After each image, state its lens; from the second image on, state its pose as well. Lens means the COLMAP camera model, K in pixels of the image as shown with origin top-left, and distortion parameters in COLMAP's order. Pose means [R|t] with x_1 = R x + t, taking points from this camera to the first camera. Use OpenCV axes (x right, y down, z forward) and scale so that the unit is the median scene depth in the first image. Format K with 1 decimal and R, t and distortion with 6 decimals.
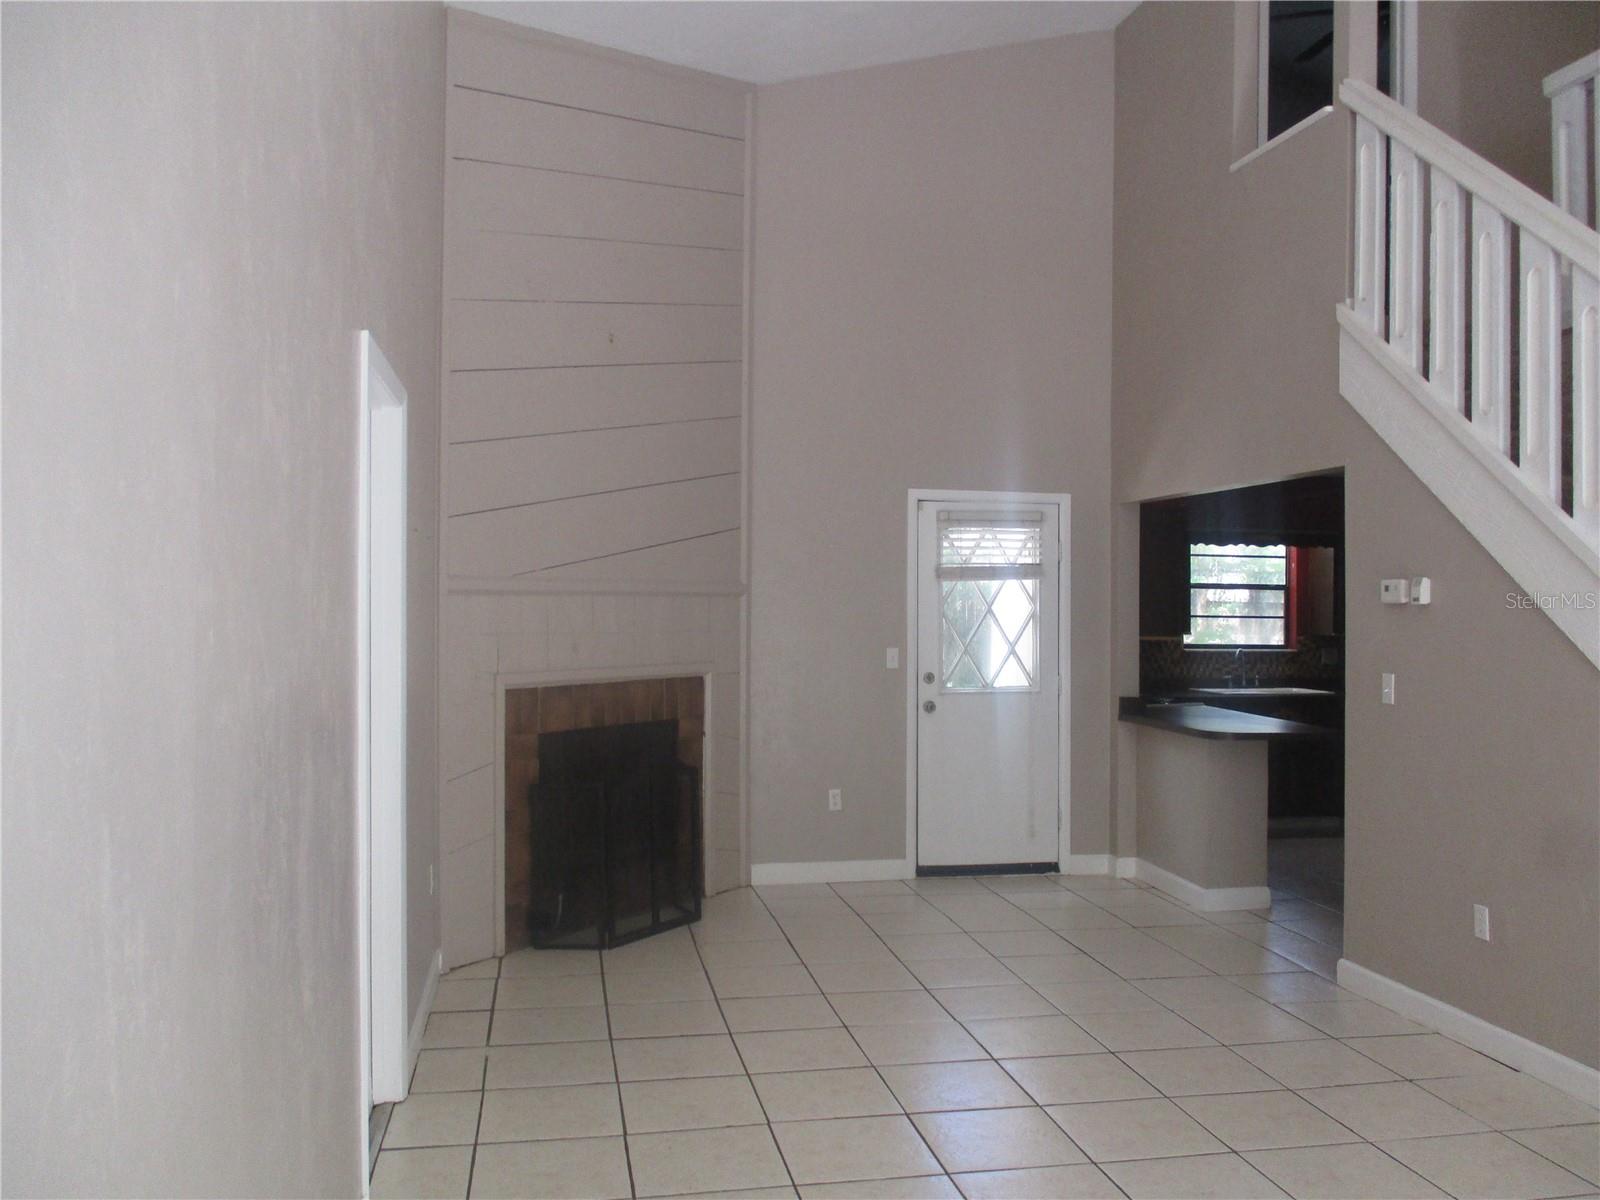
lens RADIAL K [[1350.7, 0, 801.4], [0, 1350.7, 590.1], [0, 0, 1]] dist [-0.015649, -0.002201]
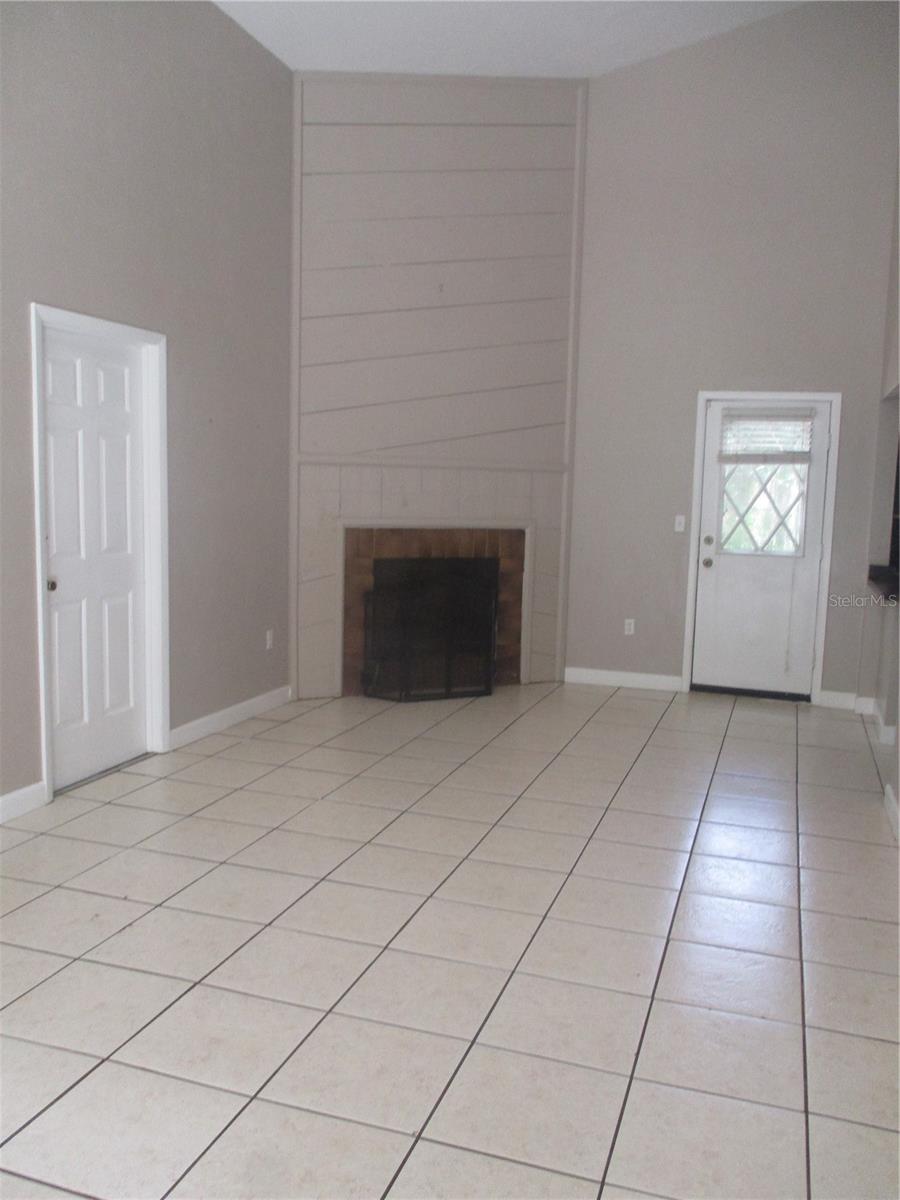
lens RADIAL K [[1013.0, 0, 451.4], [0, 1013.0, 597.8], [0, 0, 1]] dist [-0.015649, -0.002201]
pose [[0.869432, 0.078447, -0.487785, 0.380128], [-0.021906, 0.992464, 0.120566, 0.009027], [0.493567, -0.094139, 0.864598, 0.044866]]
